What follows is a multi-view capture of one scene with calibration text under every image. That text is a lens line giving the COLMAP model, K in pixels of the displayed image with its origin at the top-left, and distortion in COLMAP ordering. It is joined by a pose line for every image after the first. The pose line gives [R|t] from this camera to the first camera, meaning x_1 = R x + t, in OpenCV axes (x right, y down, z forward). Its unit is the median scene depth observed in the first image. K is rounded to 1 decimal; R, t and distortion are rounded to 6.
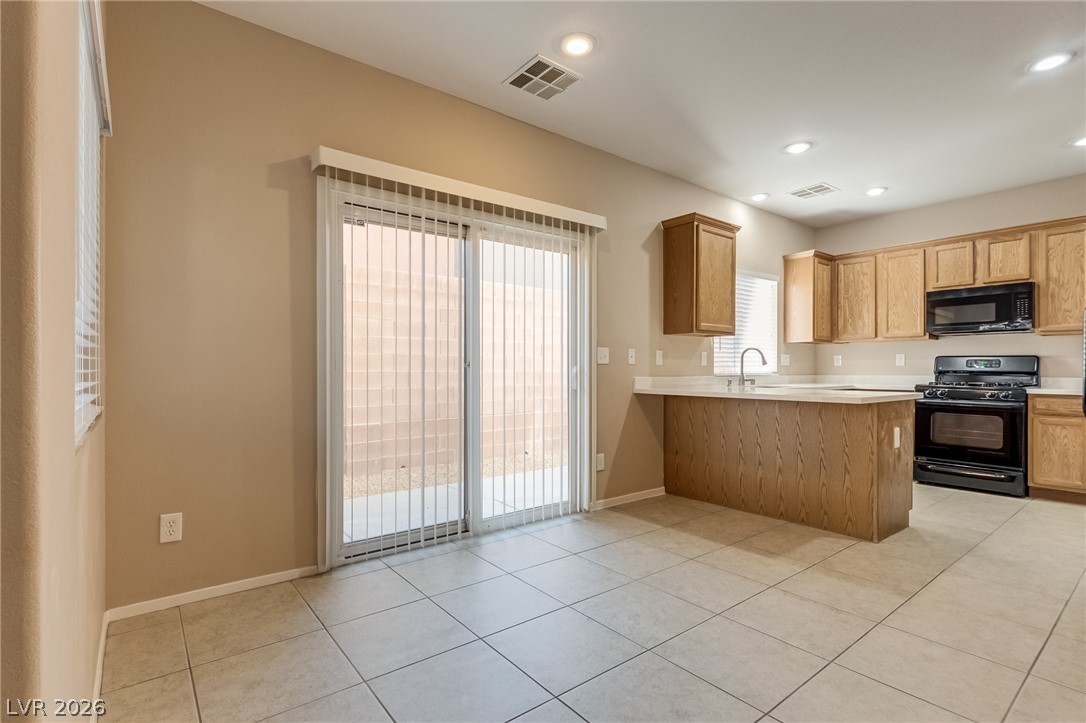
lens RADIAL K [[517.5, 0, 532.3], [0, 517.5, 370.1], [0, 0, 1]] dist [-0.002623, -0.003922]
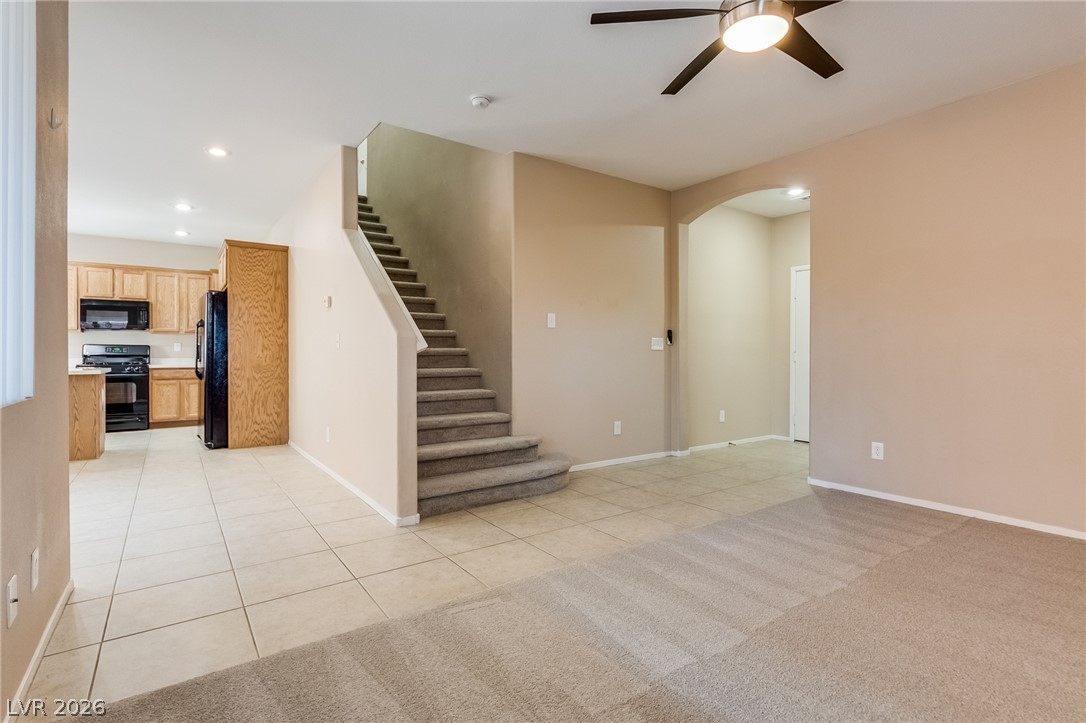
lens RADIAL K [[517.5, 0, 542.3], [0, 517.5, 352.5], [0, 0, 1]] dist [-0.002623, -0.003922]
pose [[0.033771, 0.000465, 0.999429, -0.673112], [0.003443, 0.999994, -0.000581, 0.000521], [-0.999424, 0.003460, 0.033769, -0.343702]]
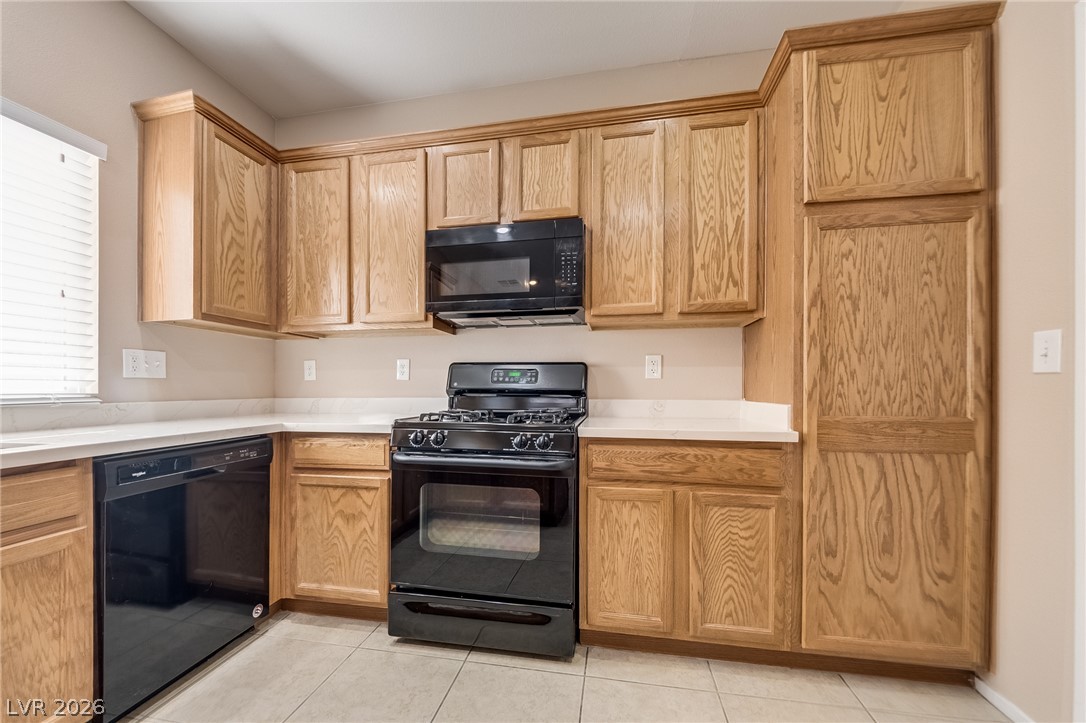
lens RADIAL K [[428.6, 0, 530.0], [0, 428.6, 389.0], [0, 0, 1]] dist [0.004436, 0.000212]
pose [[0.764718, -0.004818, 0.644347, 0.650889], [0.003210, 0.999988, 0.003668, -0.000359], [-0.644357, -0.000737, 0.764725, 0.702048]]
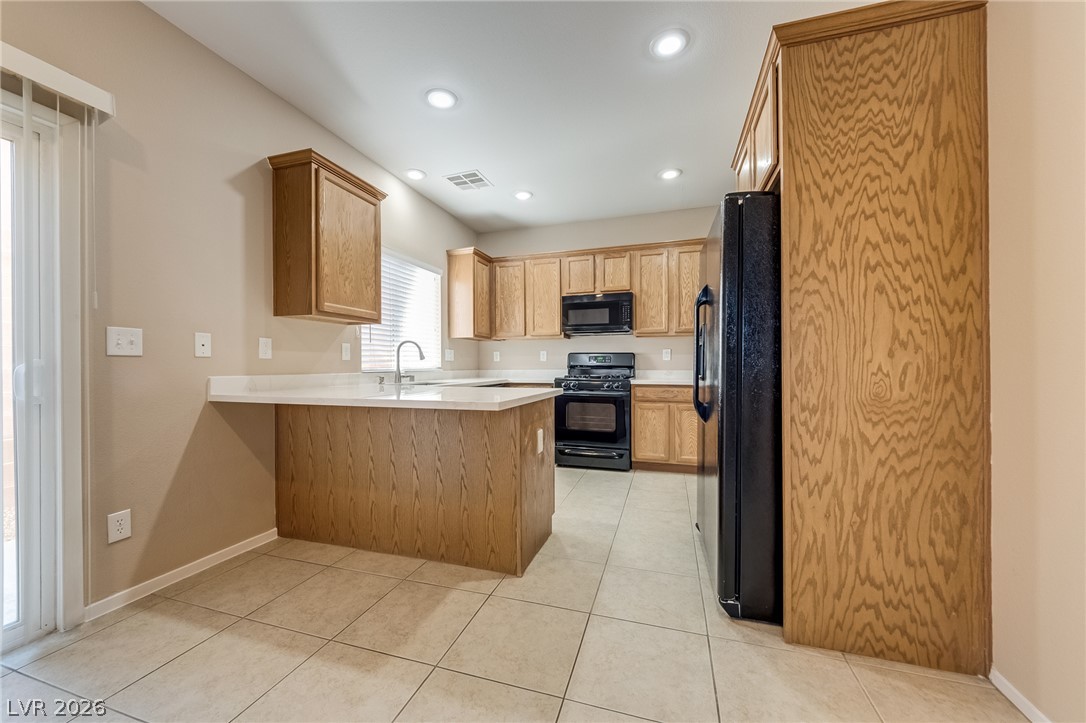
lens RADIAL K [[409.3, 0, 534.7], [0, 409.3, 365.2], [0, 0, 1]] dist [-0.002275, -0.000418]
pose [[0.827230, -0.003801, 0.561851, 0.234240], [0.005301, 0.999985, -0.001040, 0.001544], [-0.561838, 0.003839, 0.827238, 0.326419]]
